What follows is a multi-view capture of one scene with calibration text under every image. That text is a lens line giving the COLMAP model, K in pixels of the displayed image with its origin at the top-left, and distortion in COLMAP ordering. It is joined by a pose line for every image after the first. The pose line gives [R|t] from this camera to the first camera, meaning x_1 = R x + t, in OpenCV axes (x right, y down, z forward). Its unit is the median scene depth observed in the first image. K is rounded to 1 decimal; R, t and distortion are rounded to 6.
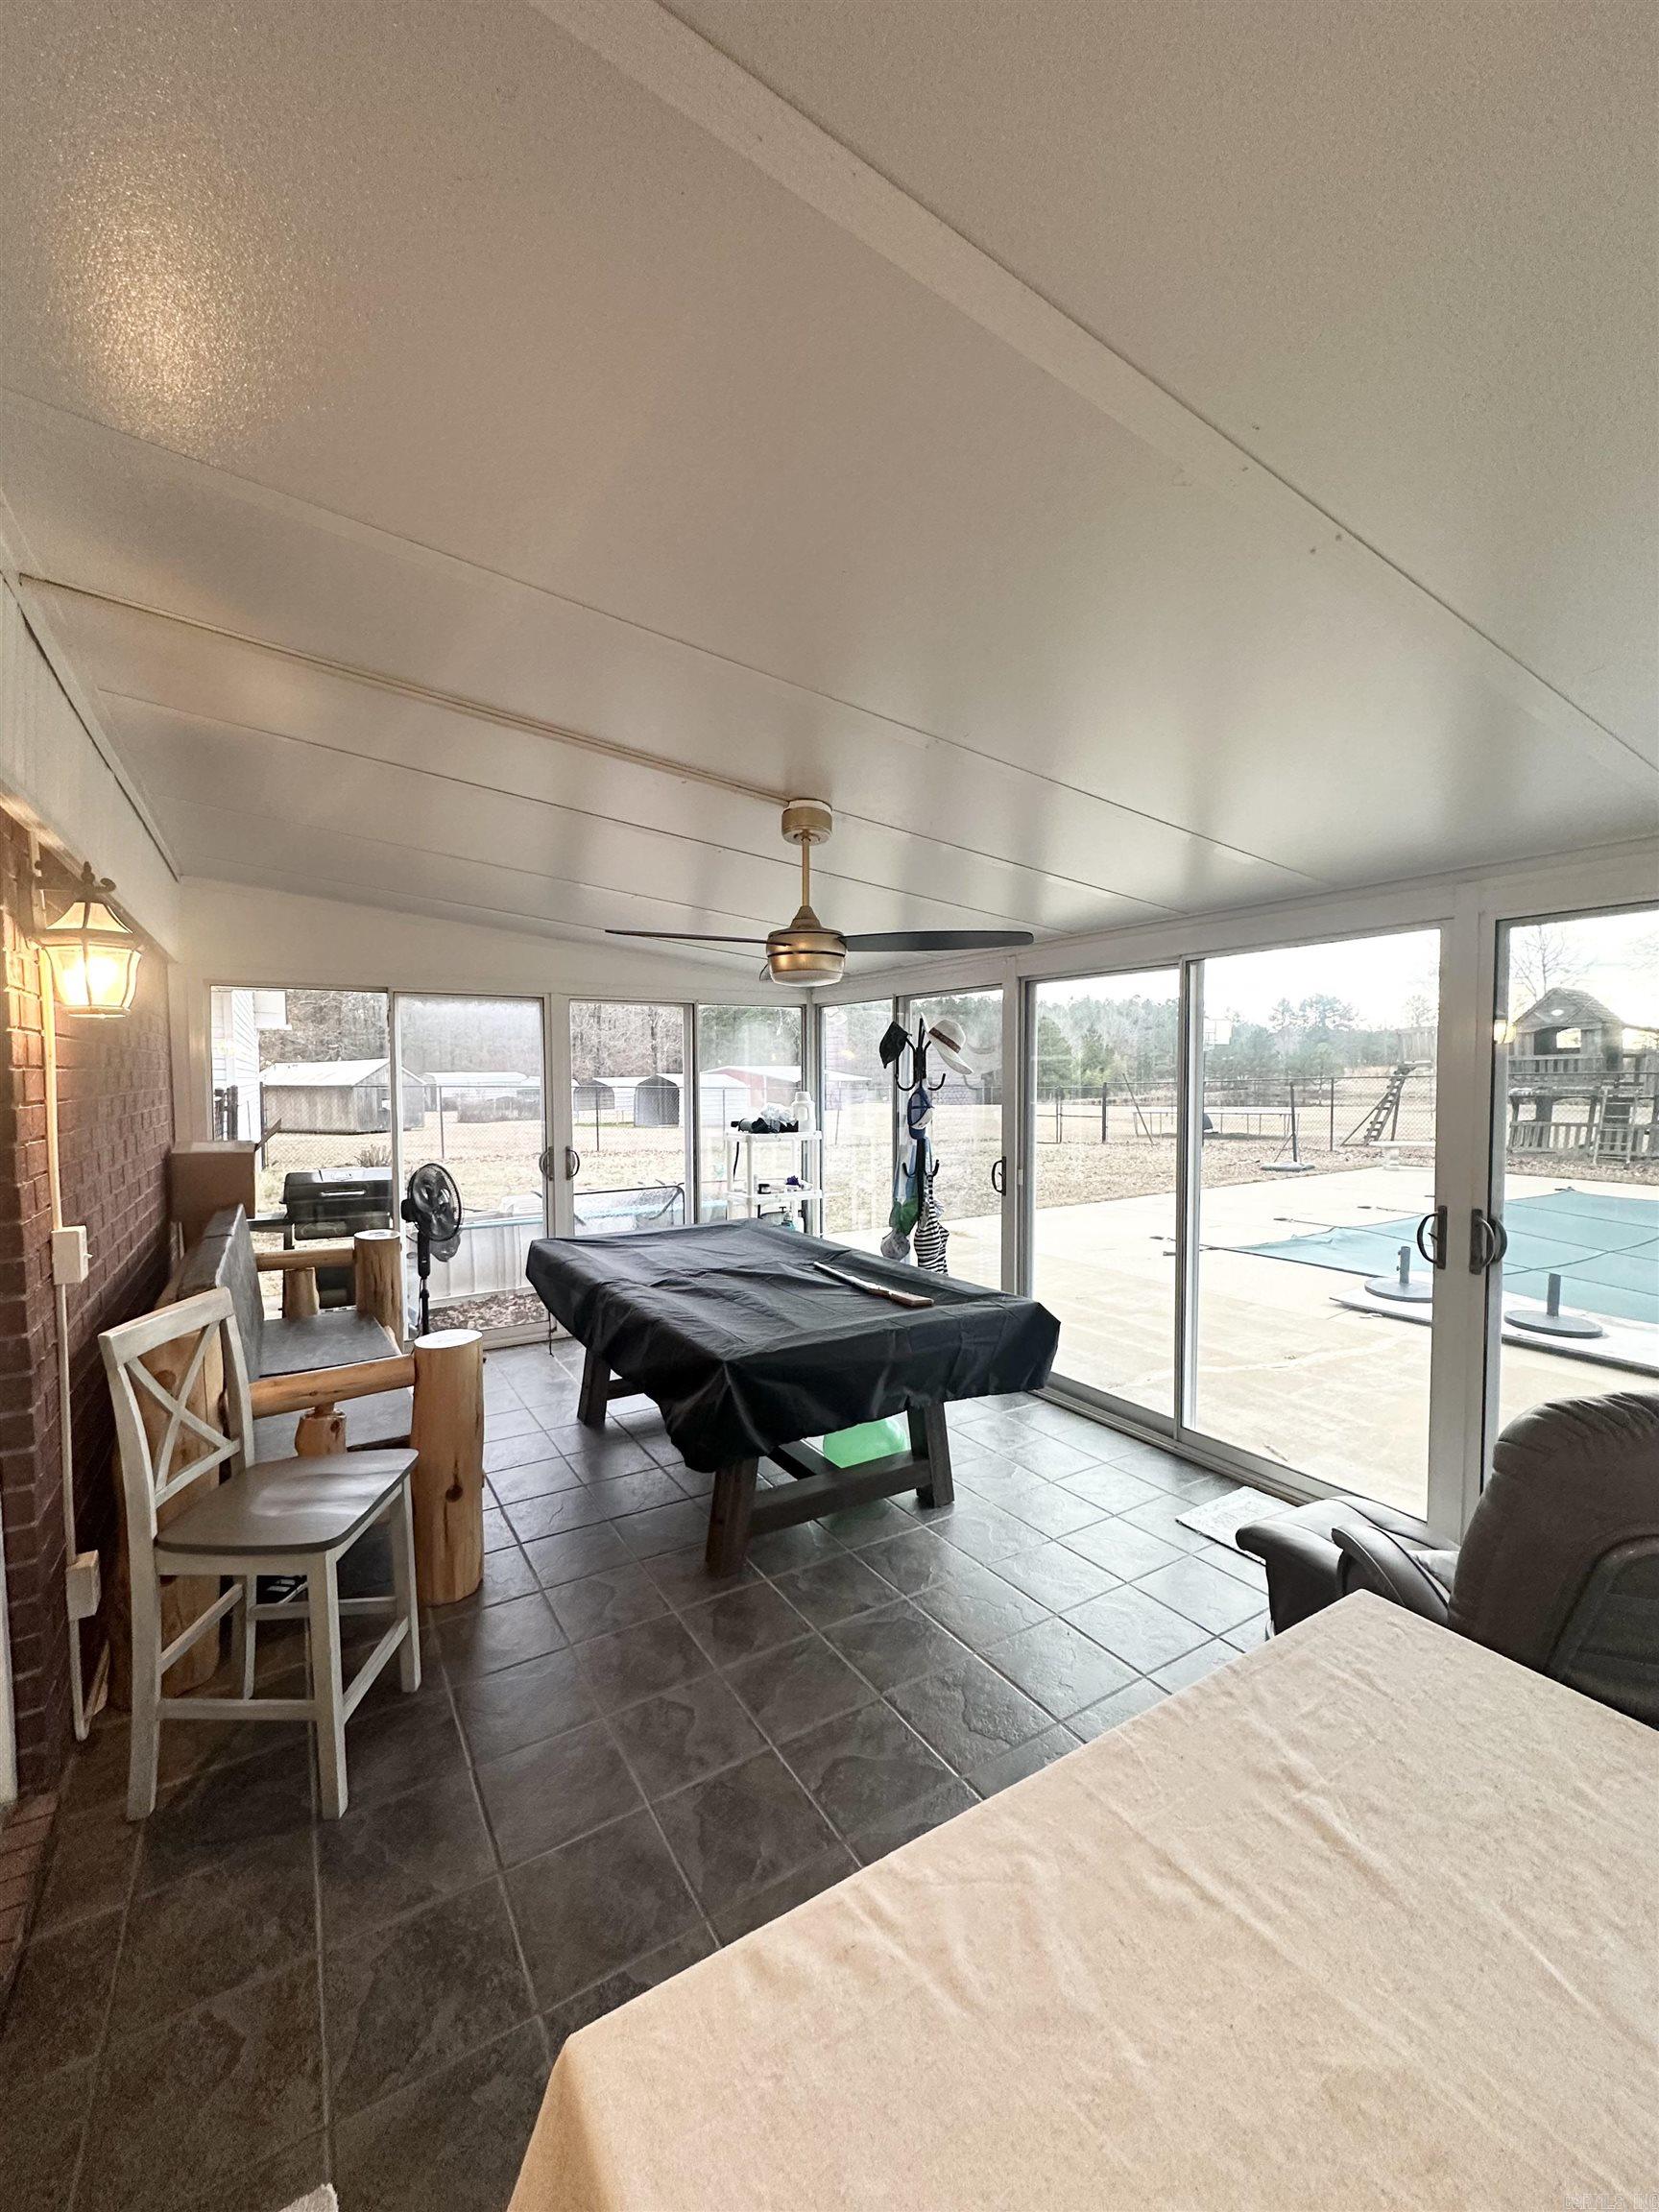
lens RADIAL K [[882.5, 0, 833.9], [0, 882.5, 1106.2], [0, 0, 1]] dist [-0.003100, 0.000565]
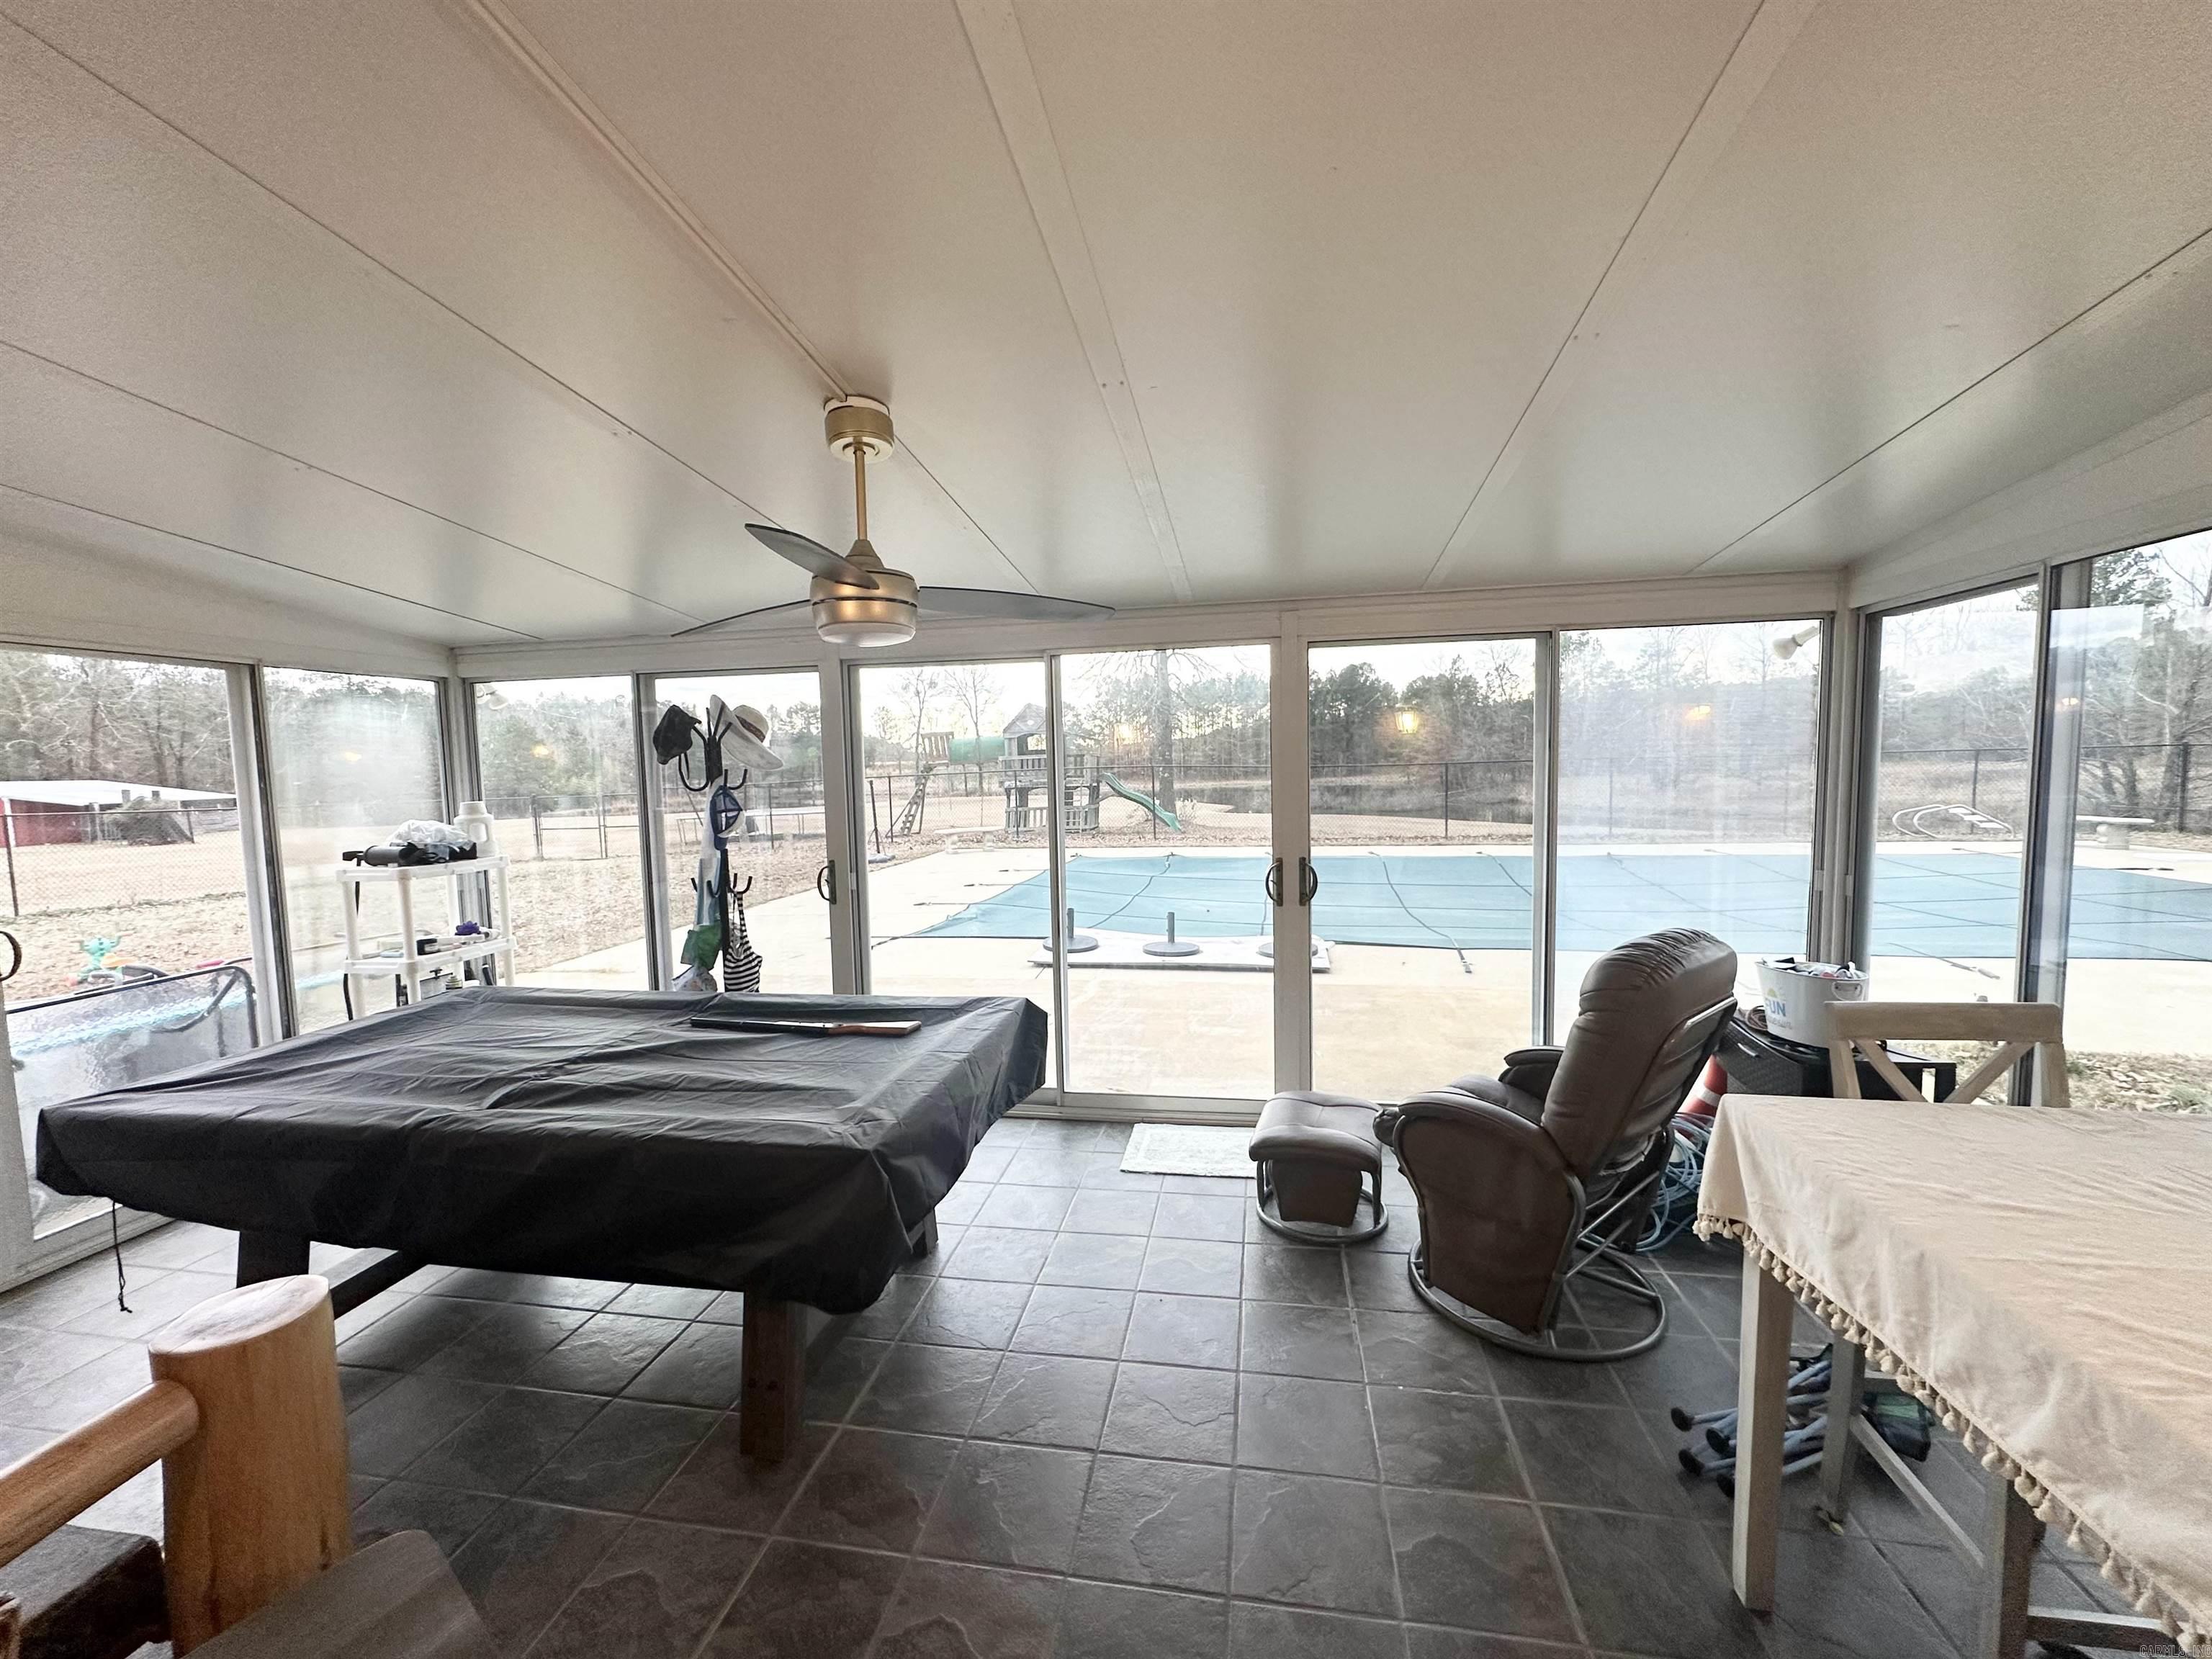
lens RADIAL K [[882.5, 0, 1105.6], [0, 882.5, 841.1], [0, 0, 1]] dist [-0.003100, 0.000565]
pose [[0.672043, -0.075331, 0.736671, -0.264191], [0.050446, 0.997158, 0.055948, 0.001207], [-0.738792, -0.000438, 0.673933, 0.186161]]
